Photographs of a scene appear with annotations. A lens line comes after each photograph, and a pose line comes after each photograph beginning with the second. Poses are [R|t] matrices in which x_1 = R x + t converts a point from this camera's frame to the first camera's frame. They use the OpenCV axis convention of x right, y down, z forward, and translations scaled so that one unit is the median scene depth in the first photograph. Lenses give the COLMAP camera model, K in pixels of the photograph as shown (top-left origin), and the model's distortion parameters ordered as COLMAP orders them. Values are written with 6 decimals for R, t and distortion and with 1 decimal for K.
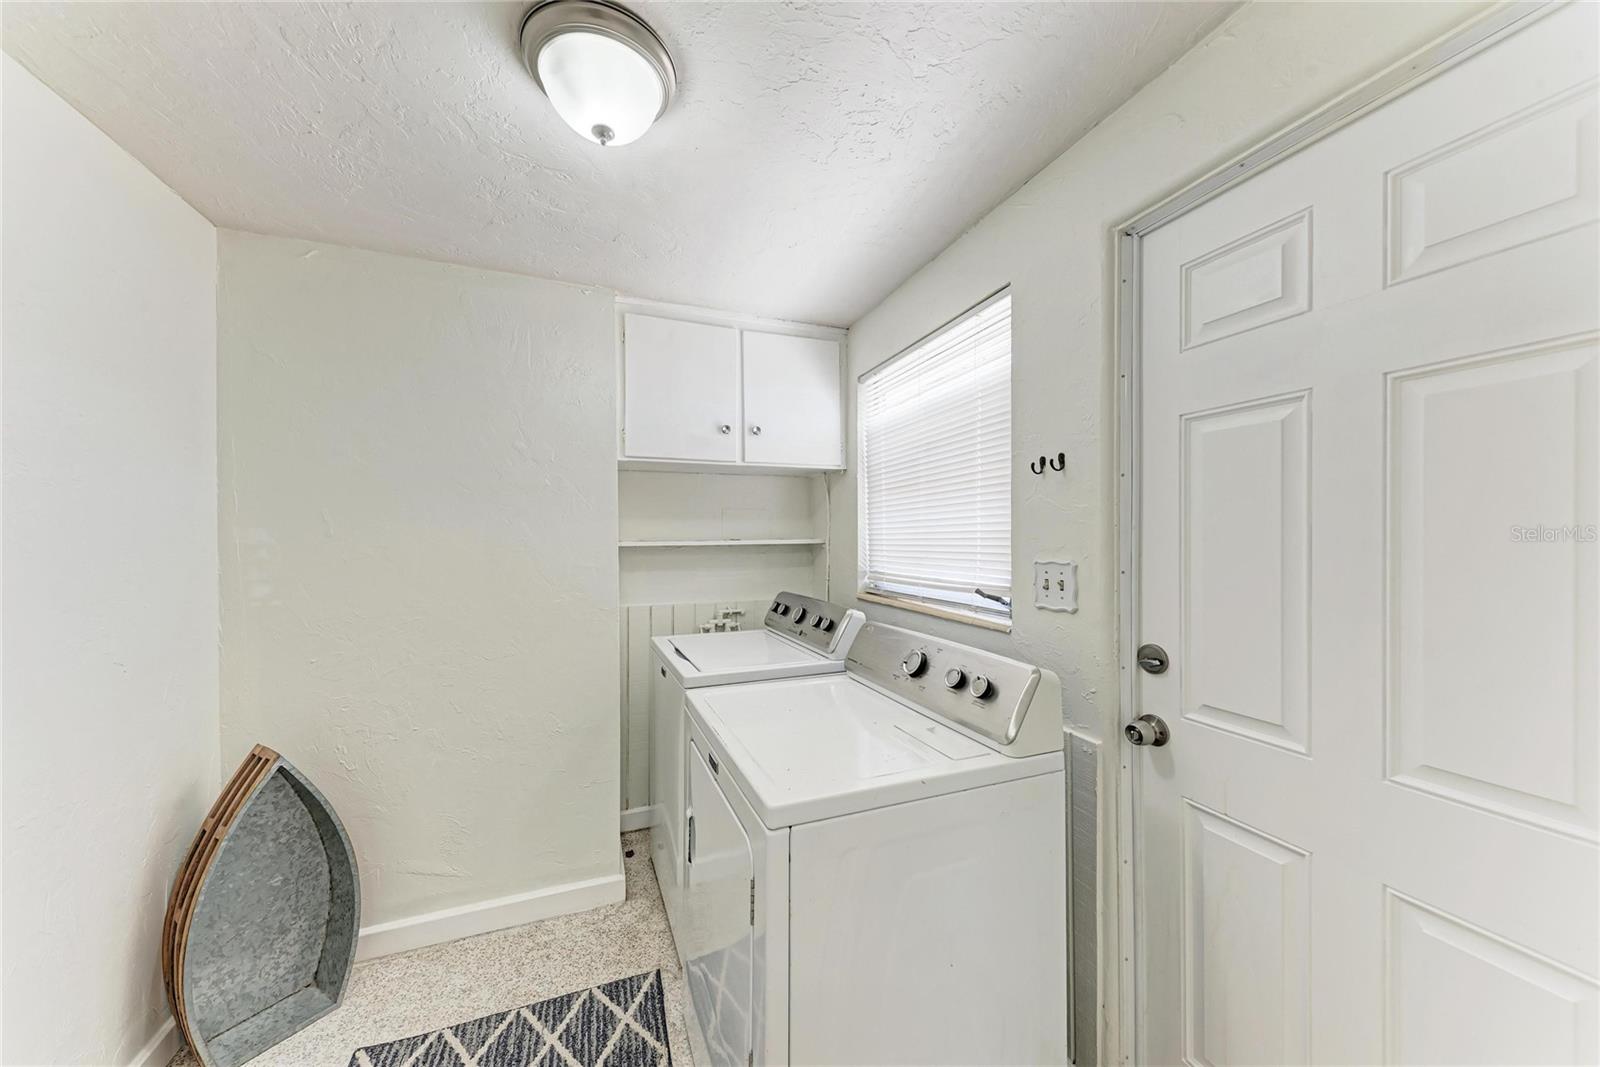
lens RADIAL K [[548.0, 0, 795.2], [0, 548.0, 540.1], [0, 0, 1]] dist [0.015447, -0.003836]
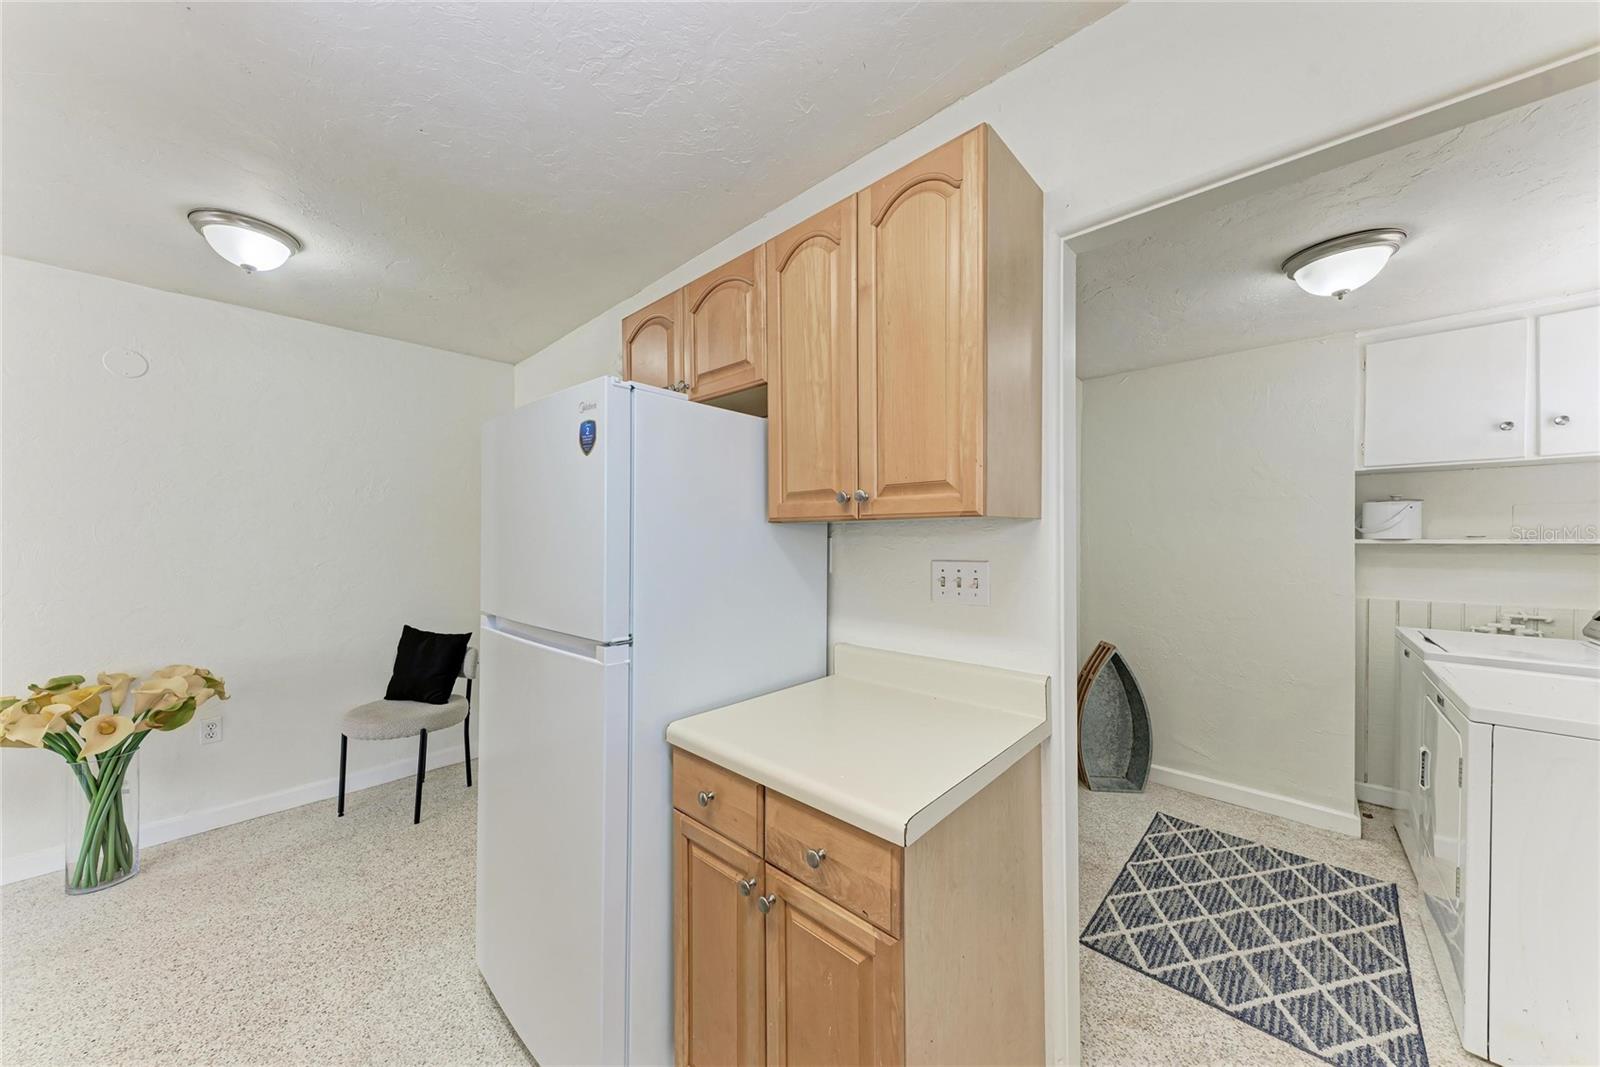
lens RADIAL K [[548.0, 0, 795.2], [0, 548.0, 540.1], [0, 0, 1]] dist [0.015447, -0.003836]
pose [[0.439609, 0.011825, -0.898111, 0.230750], [-0.001069, 0.999920, 0.012642, -0.009360], [0.898188, -0.004597, 0.439587, -0.637218]]
